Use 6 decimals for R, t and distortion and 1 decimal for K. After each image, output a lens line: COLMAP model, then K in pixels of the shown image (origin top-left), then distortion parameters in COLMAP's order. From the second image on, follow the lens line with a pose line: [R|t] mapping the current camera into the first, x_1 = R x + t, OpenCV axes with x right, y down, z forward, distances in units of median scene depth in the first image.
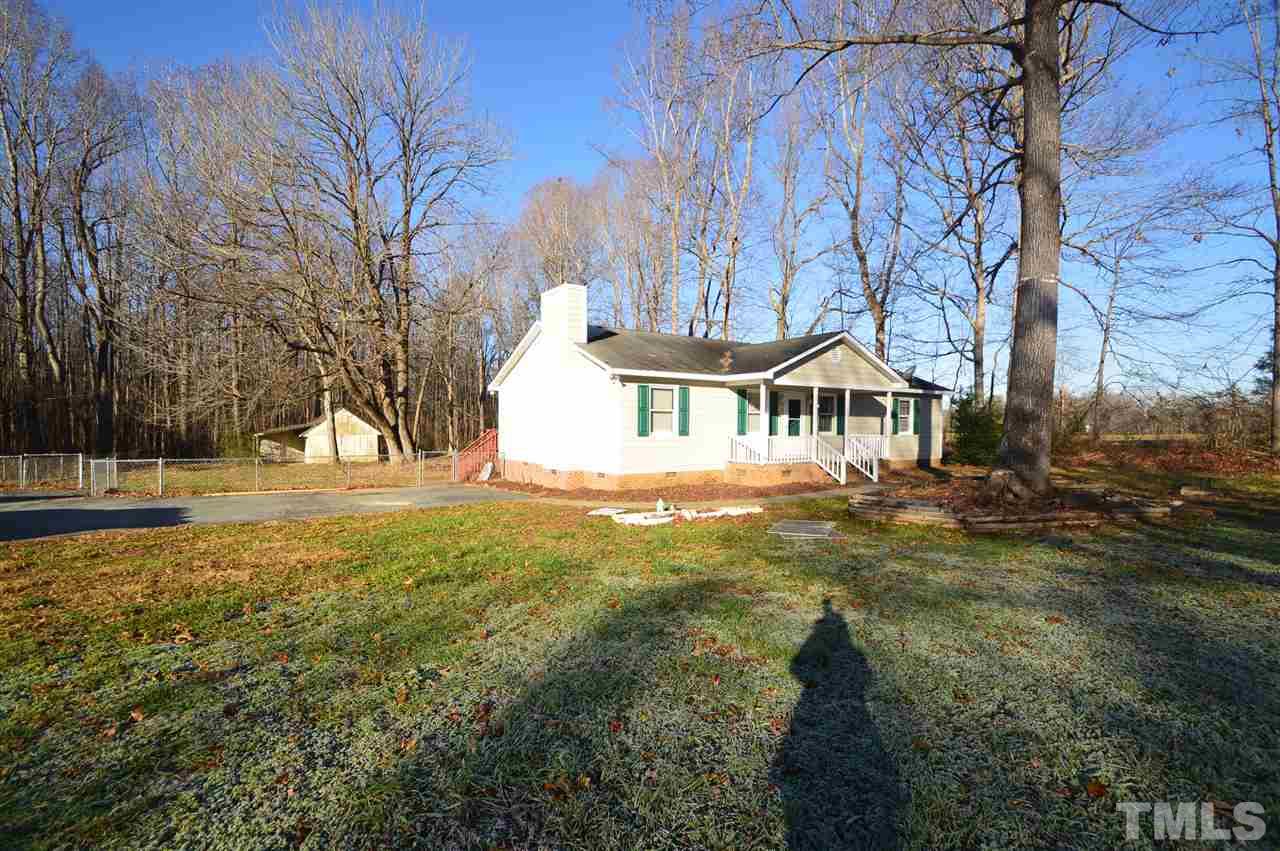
lens RADIAL K [[584.1, 0, 634.4], [0, 584.1, 440.2], [0, 0, 1]] dist [0.000719, -0.008863]
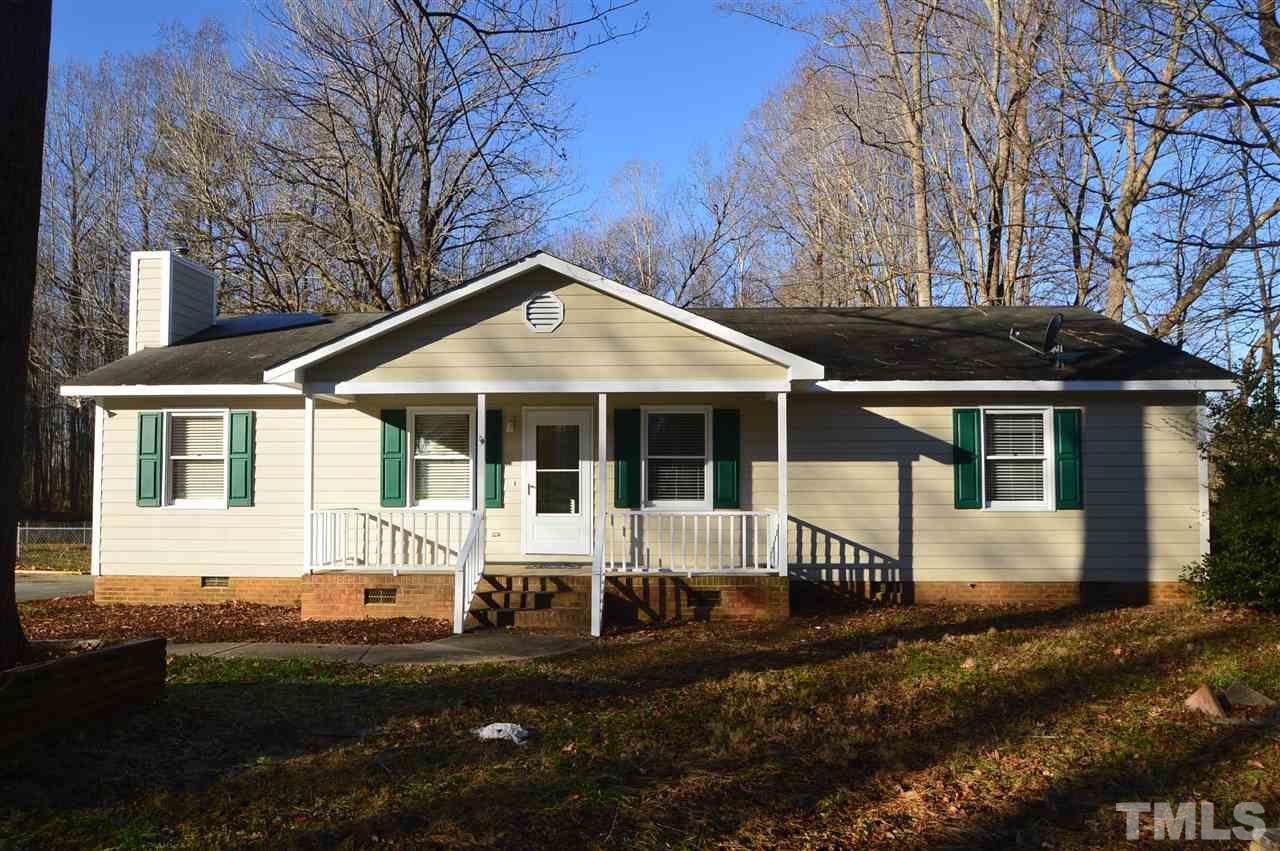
lens RADIAL K [[884.4, 0, 640.7], [0, 884.4, 438.6], [0, 0, 1]] dist [-0.022153, -0.000096]
pose [[0.803272, -0.037344, -0.594440, 0.328970], [-0.012194, 0.996792, -0.079098, -0.003919], [0.595487, 0.070786, 0.800240, 0.237097]]
